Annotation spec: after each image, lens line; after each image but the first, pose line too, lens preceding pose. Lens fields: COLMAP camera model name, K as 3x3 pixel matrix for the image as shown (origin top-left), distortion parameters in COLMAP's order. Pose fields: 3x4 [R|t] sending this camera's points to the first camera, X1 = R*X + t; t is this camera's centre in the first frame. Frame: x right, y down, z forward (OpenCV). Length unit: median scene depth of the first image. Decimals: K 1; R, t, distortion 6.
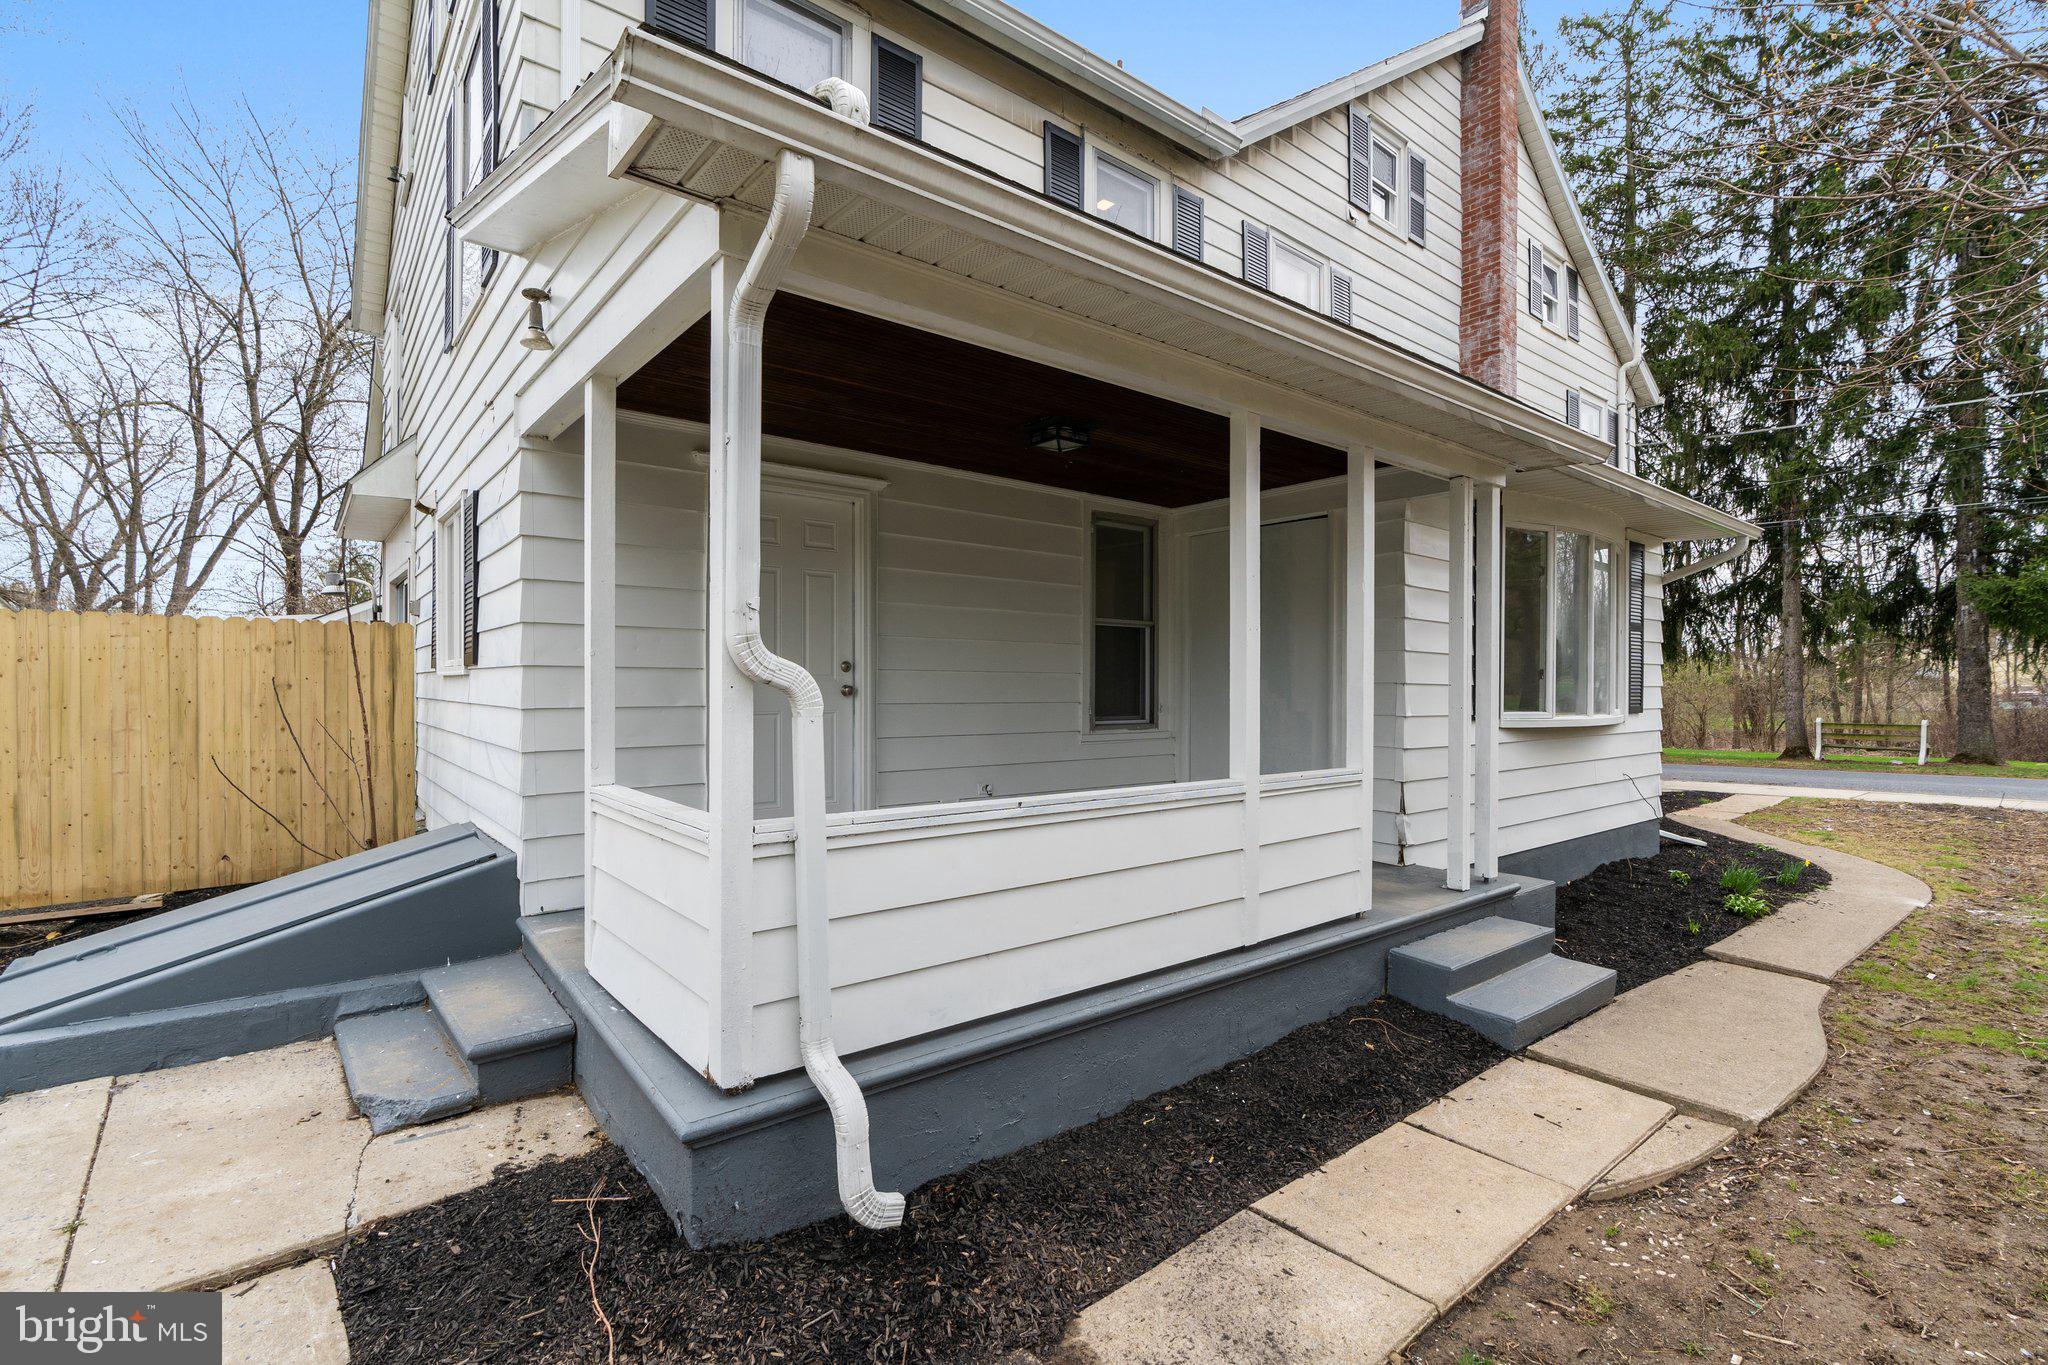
lens RADIAL K [[921.9, 0, 1024.0], [0, 921.9, 682.5], [0, 0, 1]] dist [-0.003579, 0.000992]
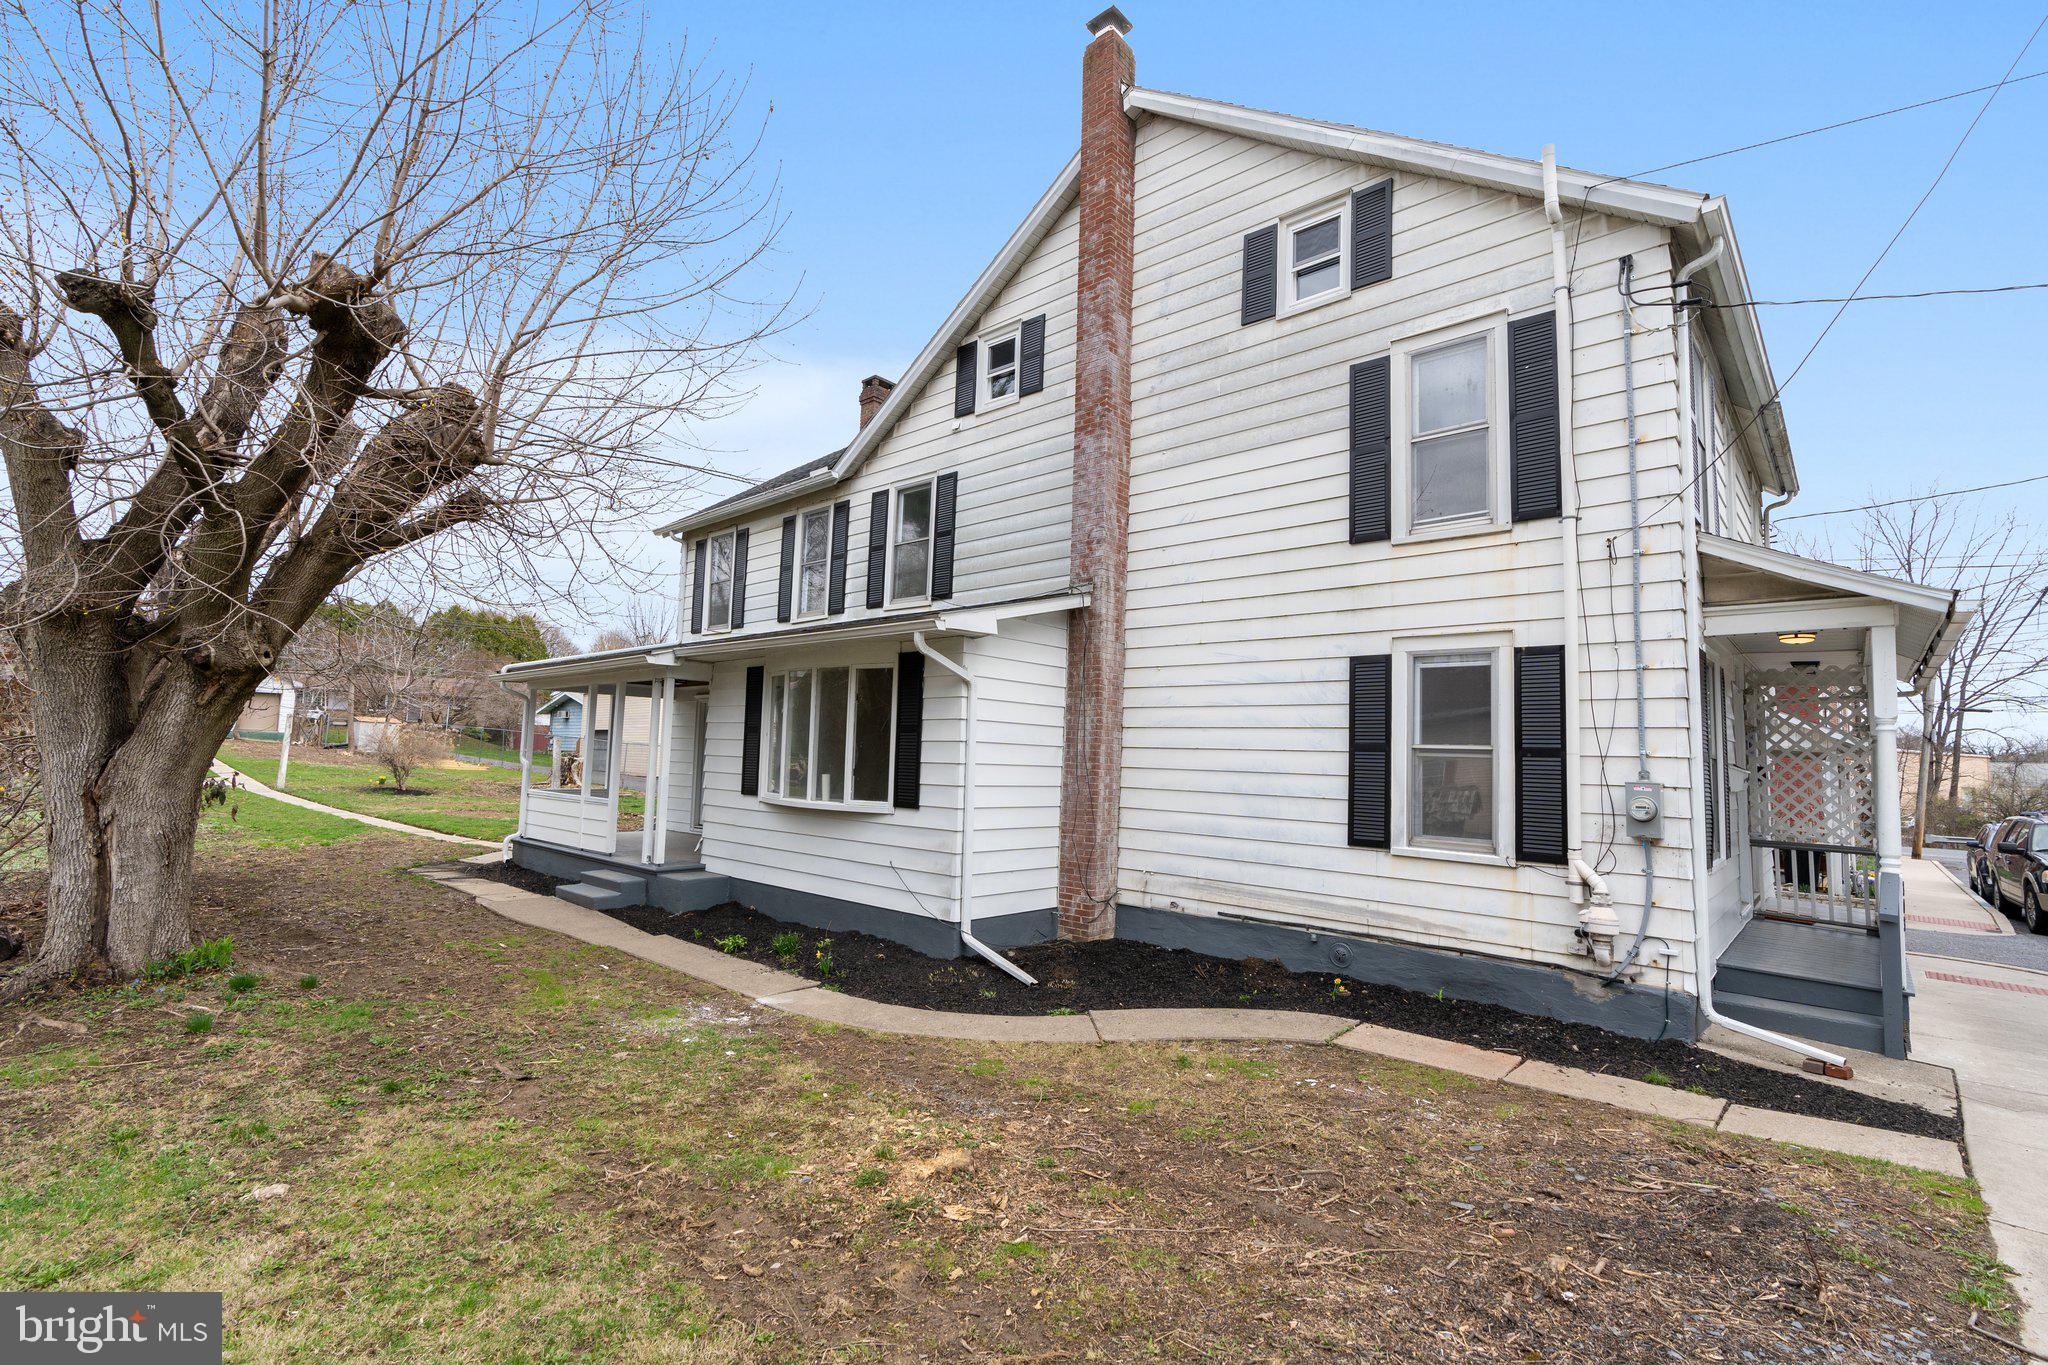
lens RADIAL K [[921.9, 0, 1024.0], [0, 921.9, 682.5], [0, 0, 1]] dist [-0.003579, 0.000992]
pose [[0.149307, -0.085729, -0.985068, 1.471355], [-0.028260, 0.995458, -0.090916, -0.017590], [0.988387, 0.041412, 0.146206, 0.818818]]
